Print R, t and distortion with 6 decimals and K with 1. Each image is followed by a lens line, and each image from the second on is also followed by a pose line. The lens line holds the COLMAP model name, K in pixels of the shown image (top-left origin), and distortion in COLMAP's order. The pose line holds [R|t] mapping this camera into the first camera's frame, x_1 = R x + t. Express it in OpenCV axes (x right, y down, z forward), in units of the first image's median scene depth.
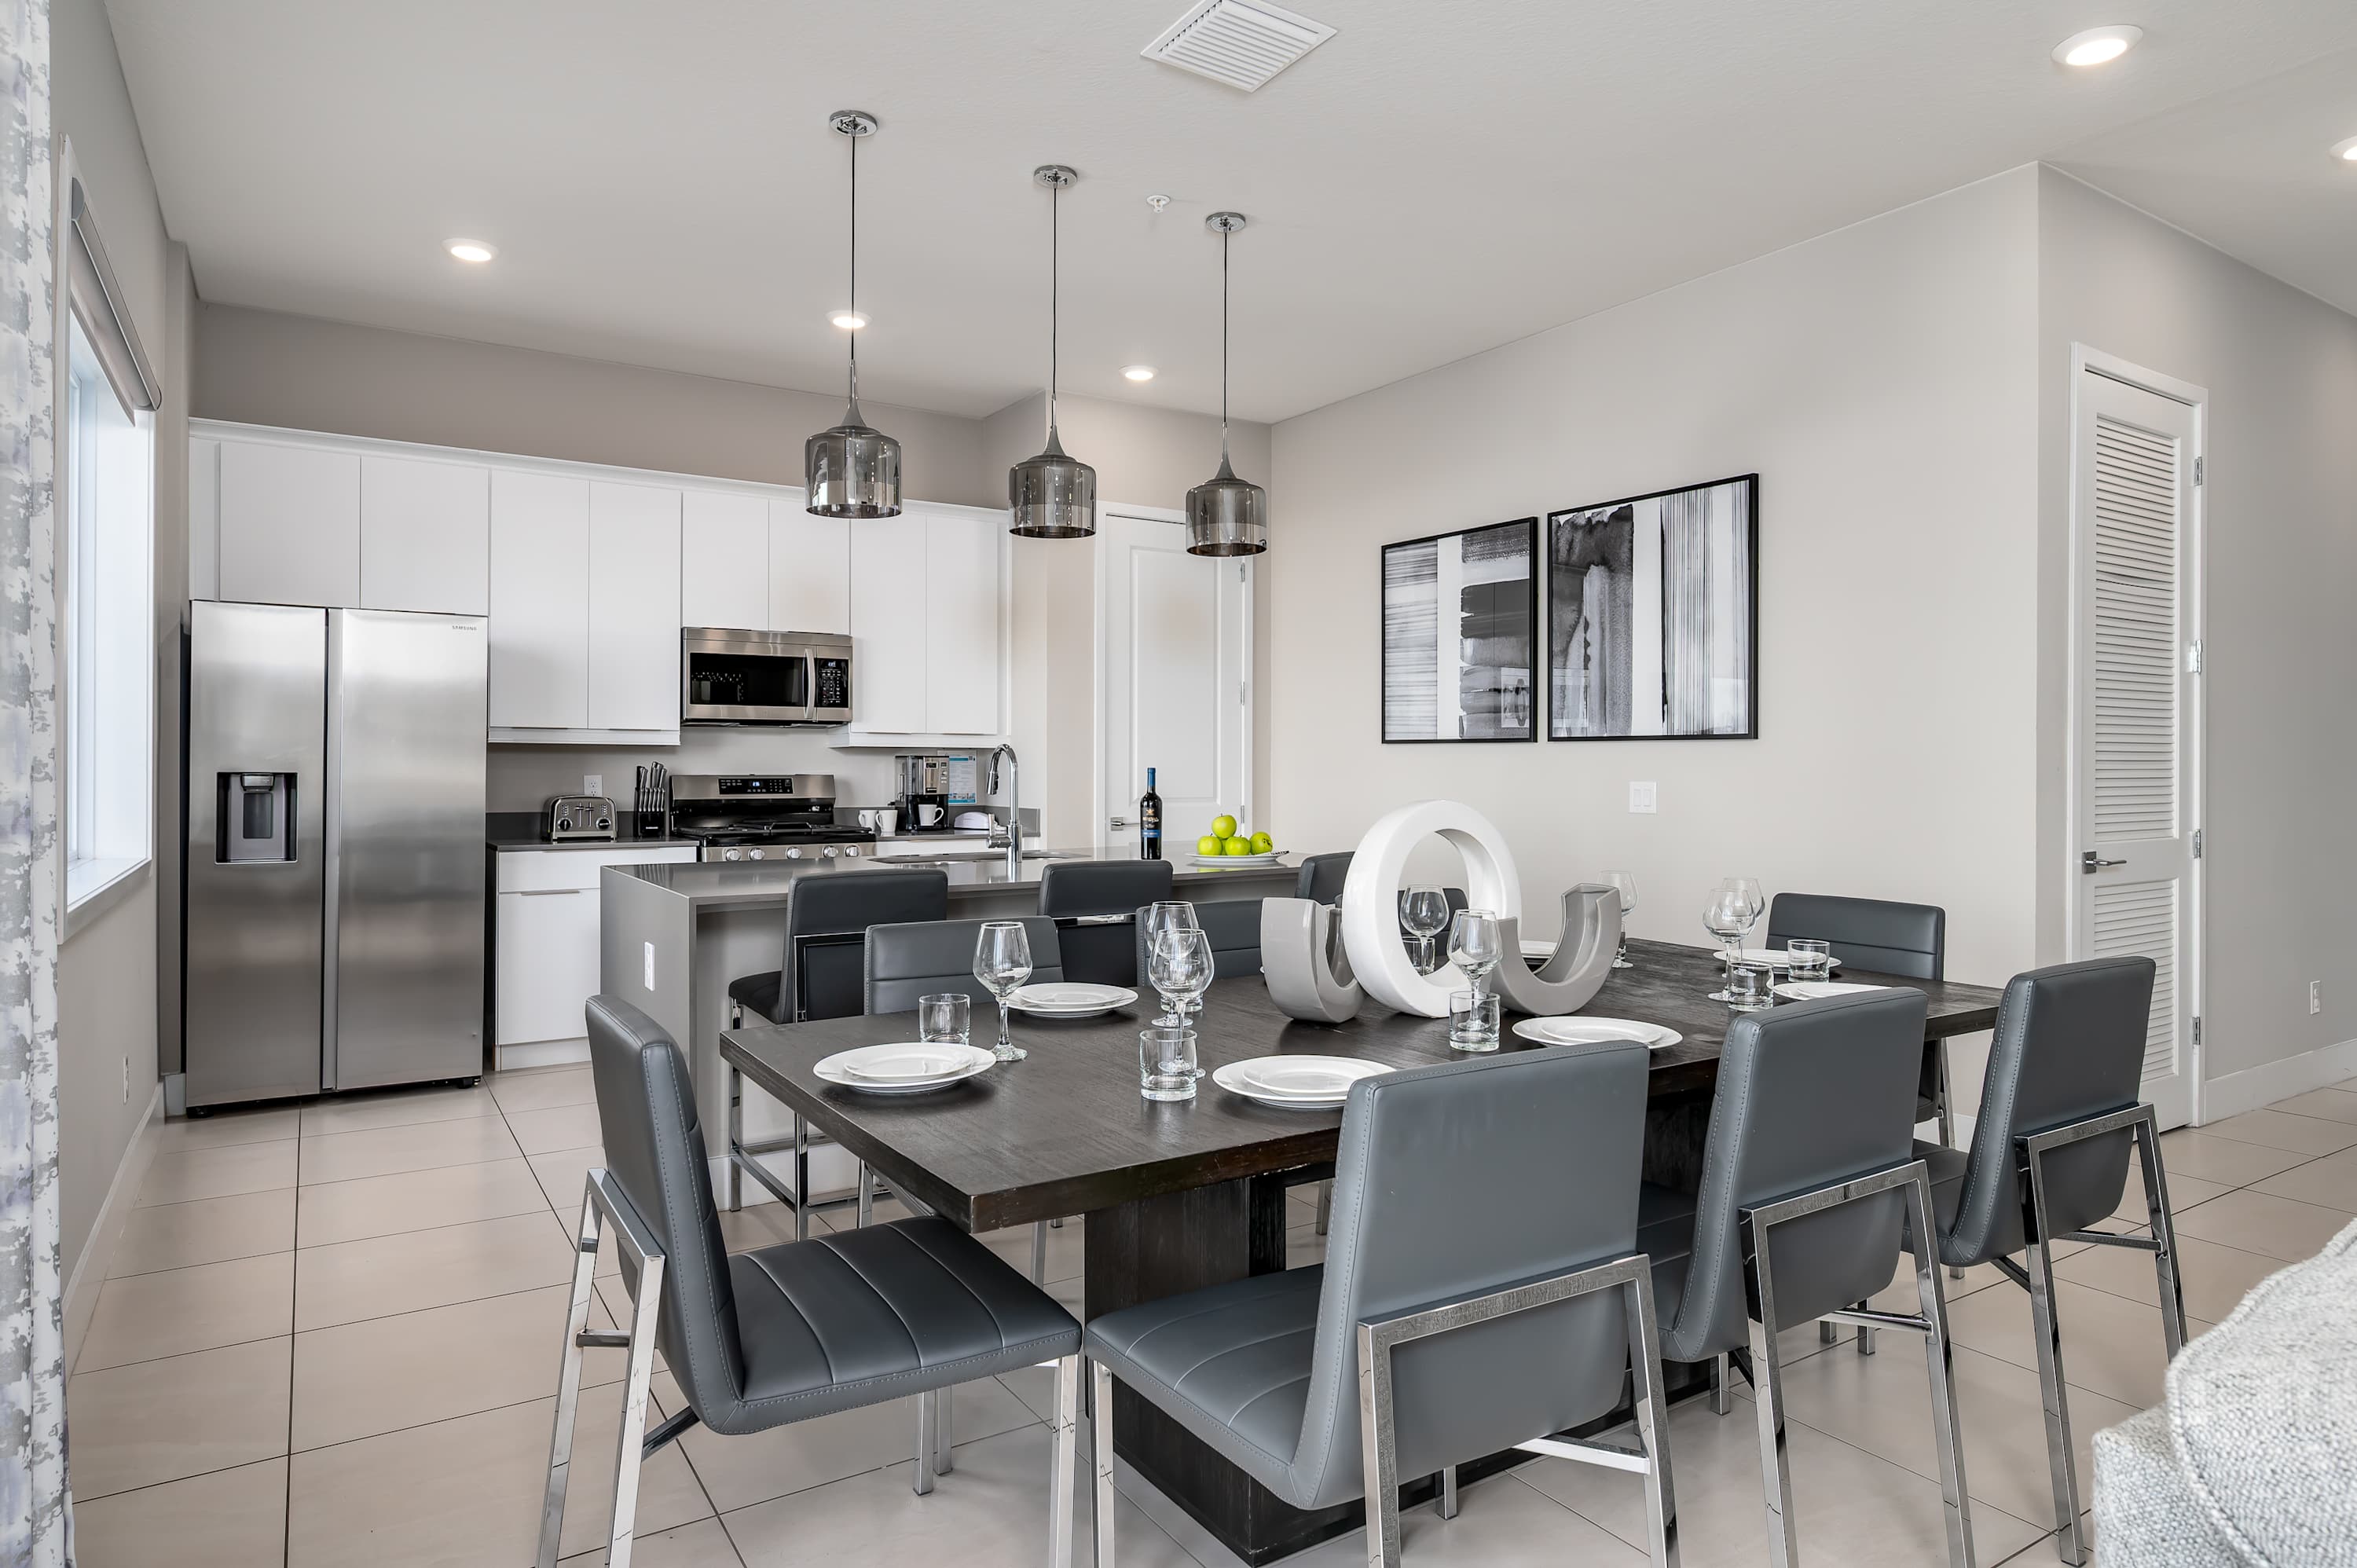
lens RADIAL K [[1319.9, 0, 1130.2], [0, 1319.9, 761.8], [0, 0, 1]] dist [-0.009547, 0.004854]
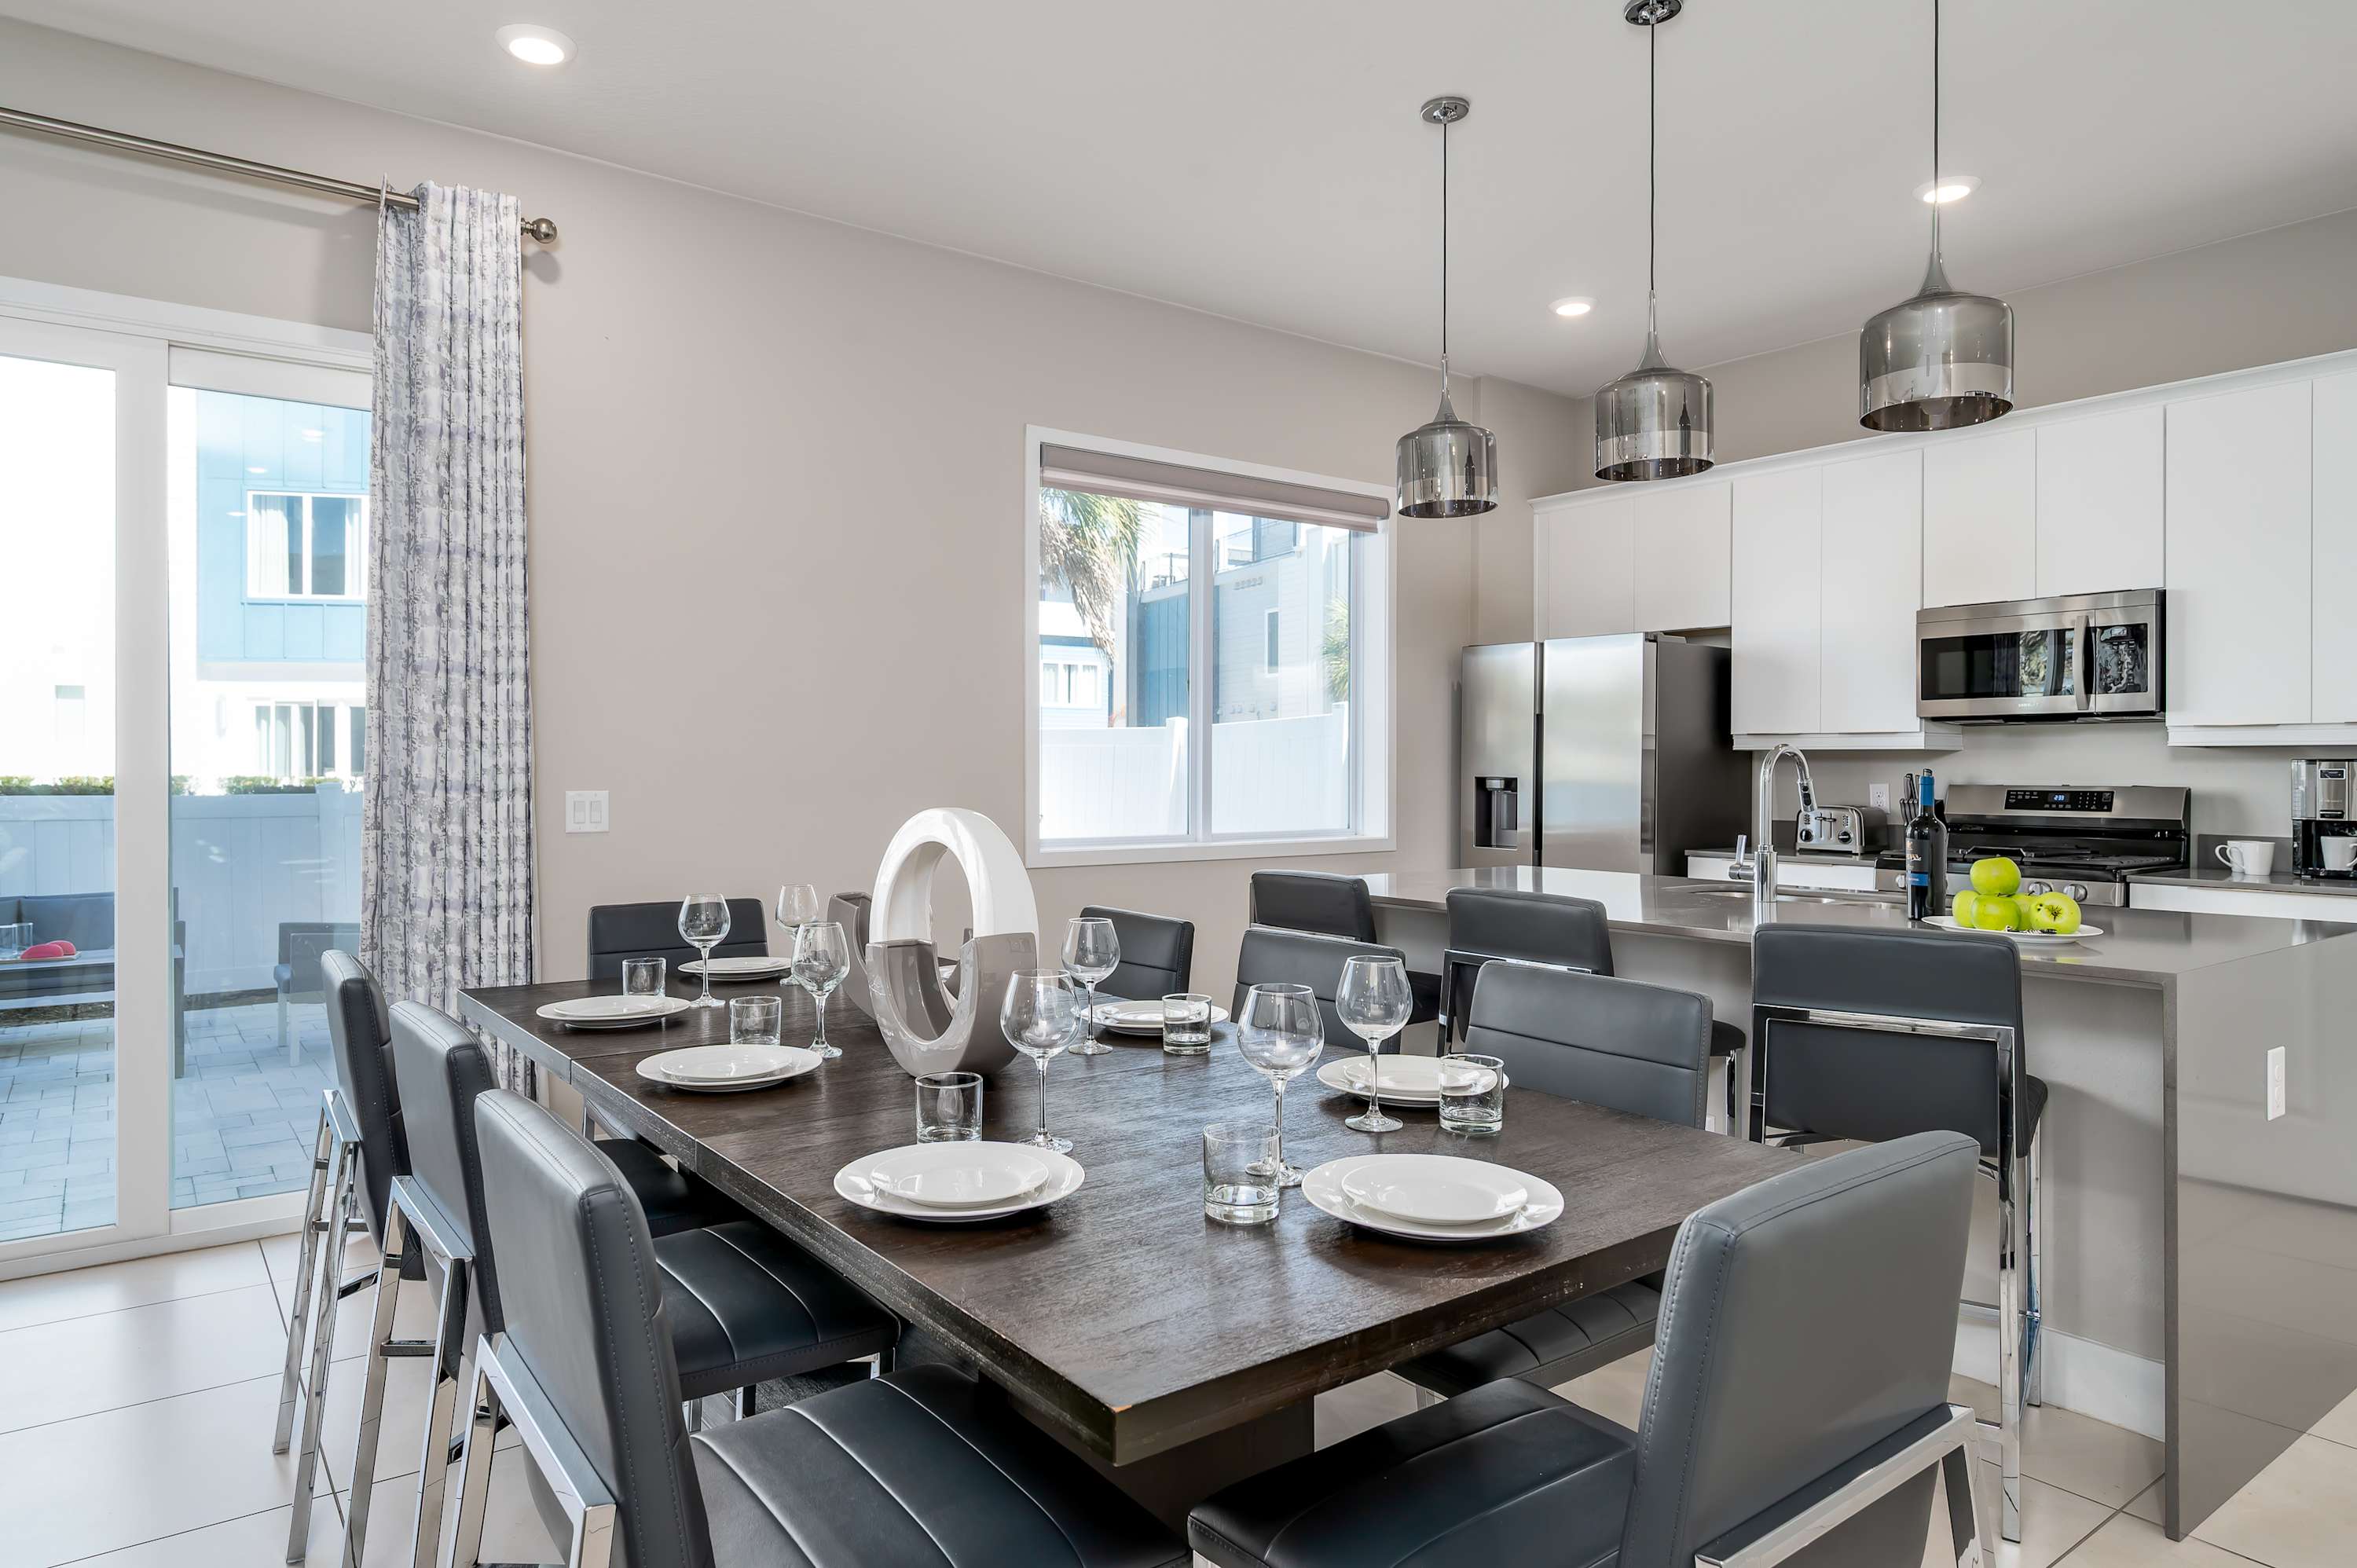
lens RADIAL K [[1462.9, 0, 1135.5], [0, 1462.9, 784.1], [0, 0, 1]] dist [0.004178, -0.003156]
pose [[0.064528, 0.011085, -0.997854, 0.575388], [-0.001555, 0.999938, 0.011008, 0.000523], [0.997915, 0.000841, 0.064541, 0.445813]]
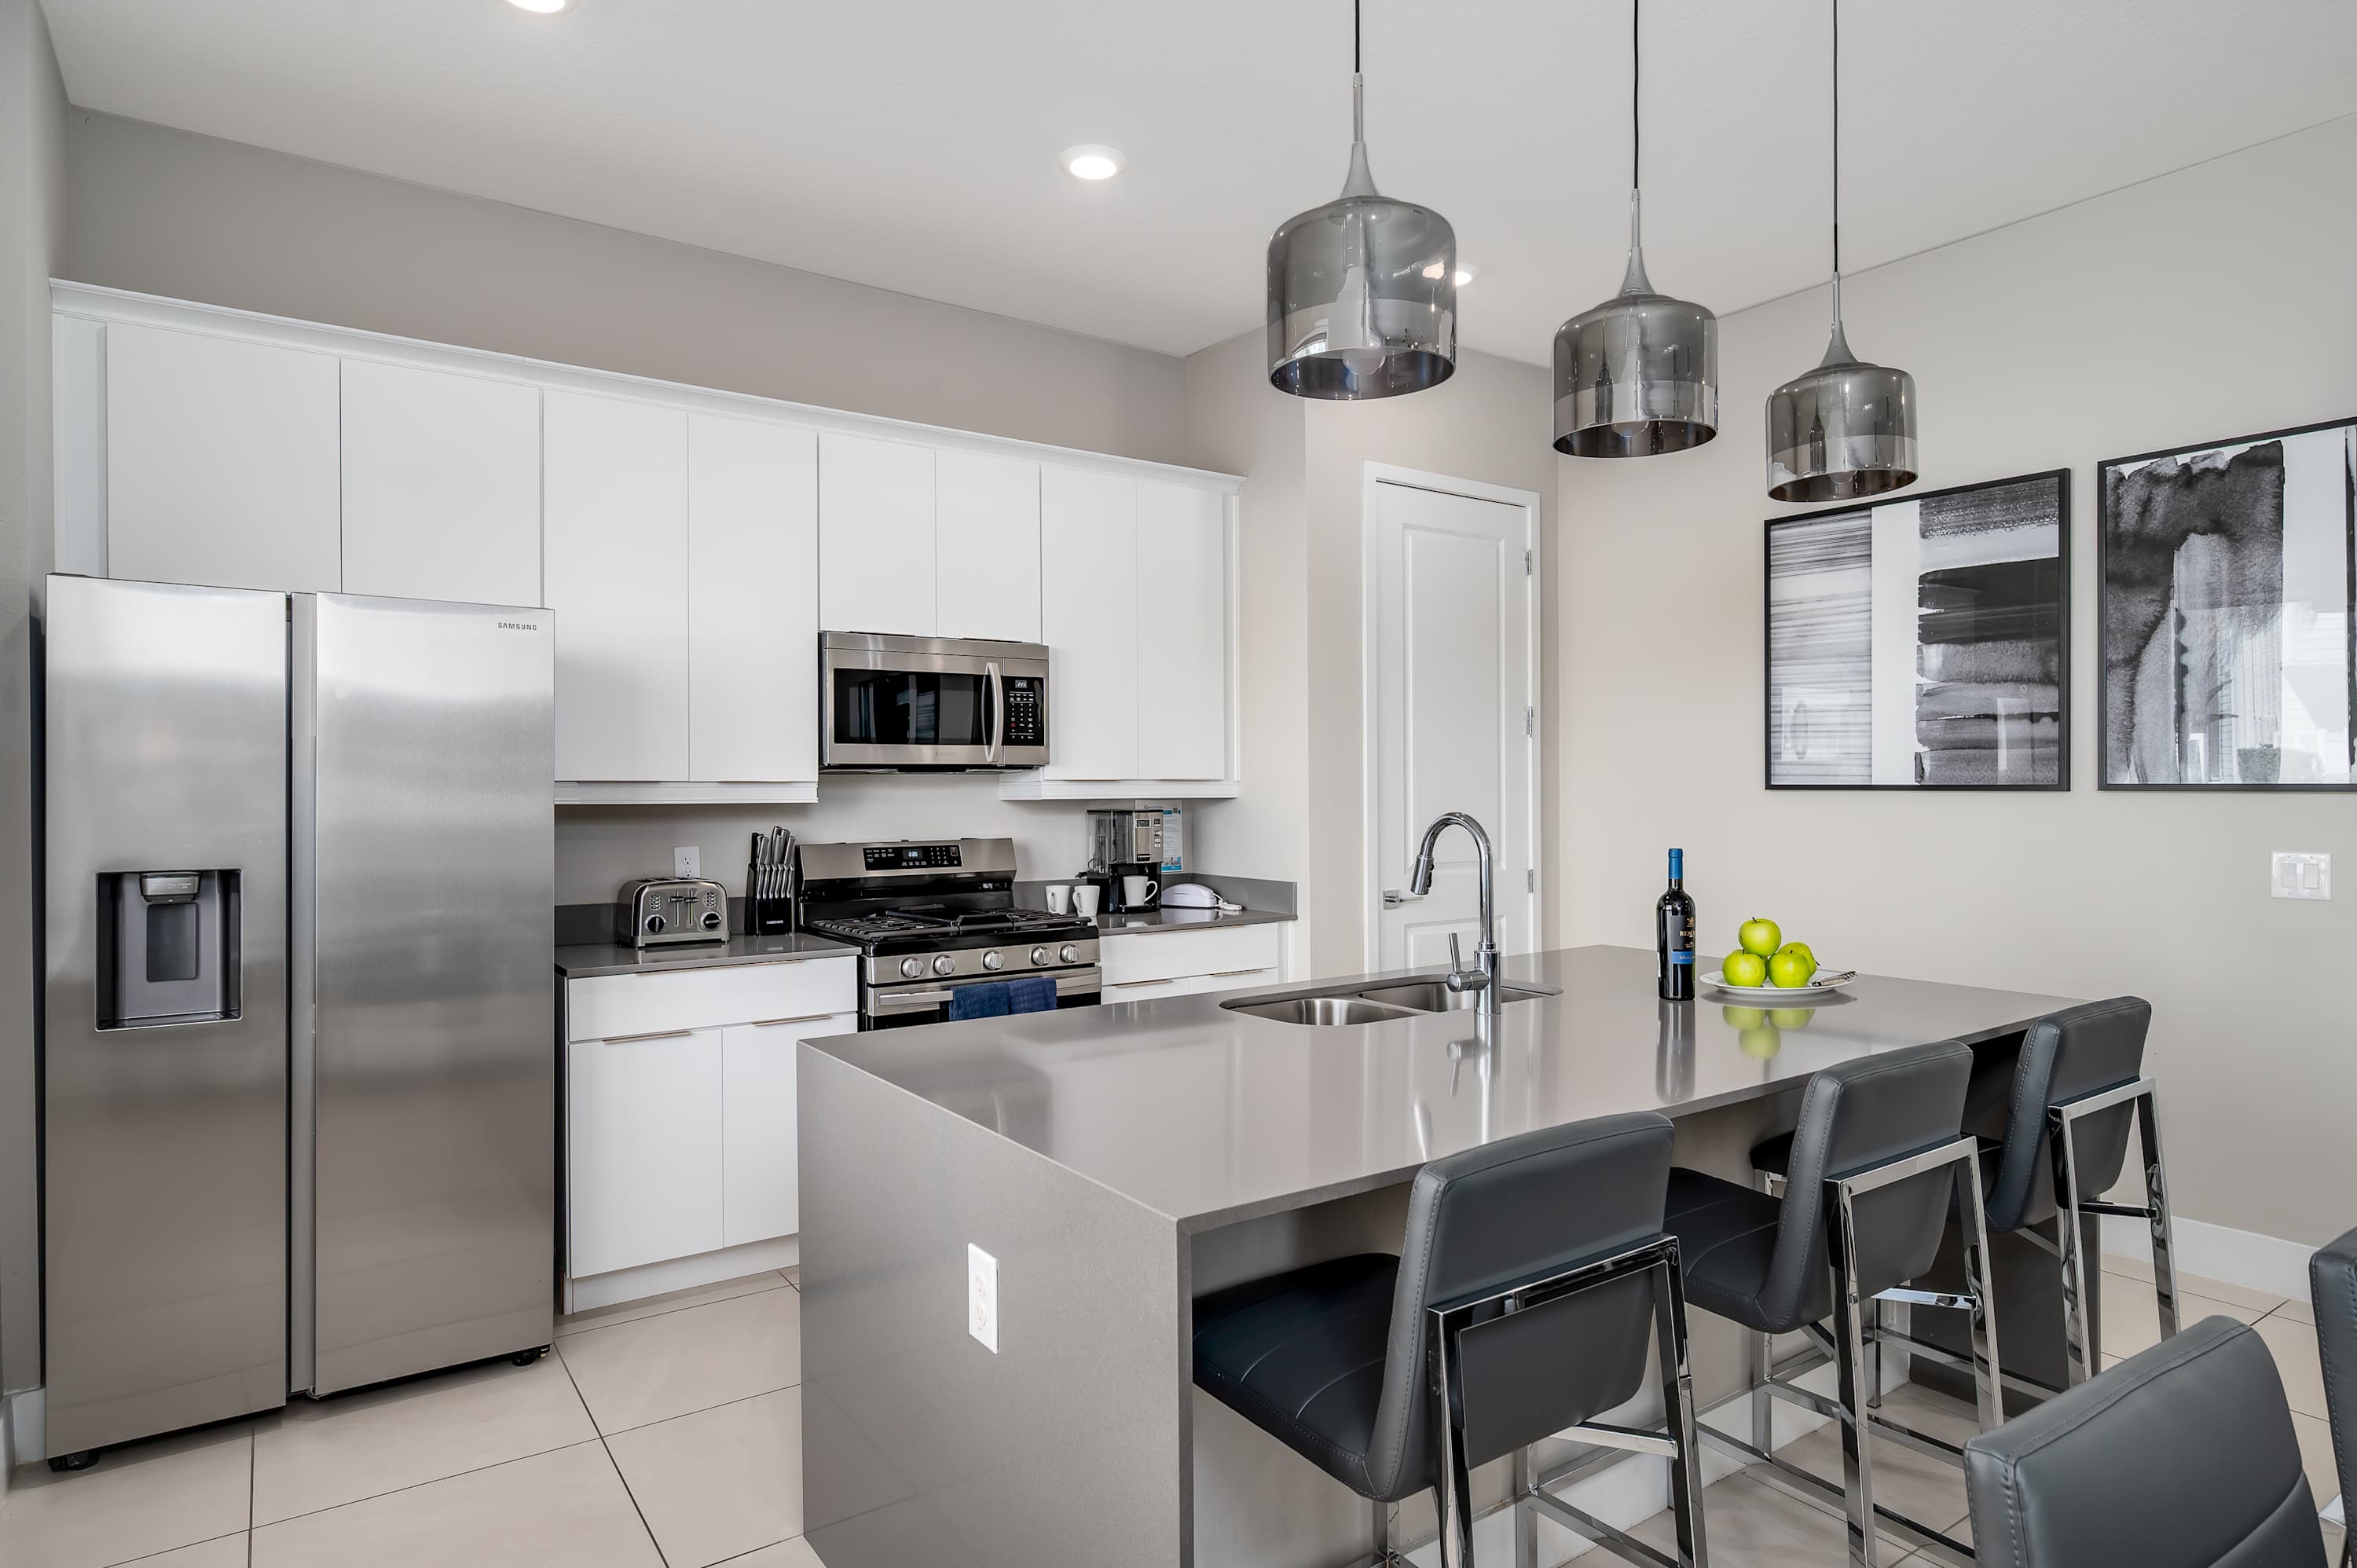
lens RADIAL K [[1319.9, 0, 1173.5], [0, 1319.9, 795.0], [0, 0, 1]] dist [-0.009547, 0.004854]
pose [[0.998863, -0.008089, 0.046980, -0.191808], [0.007811, 0.999951, 0.006096, -0.019676], [-0.047027, -0.005722, 0.998877, 0.309131]]
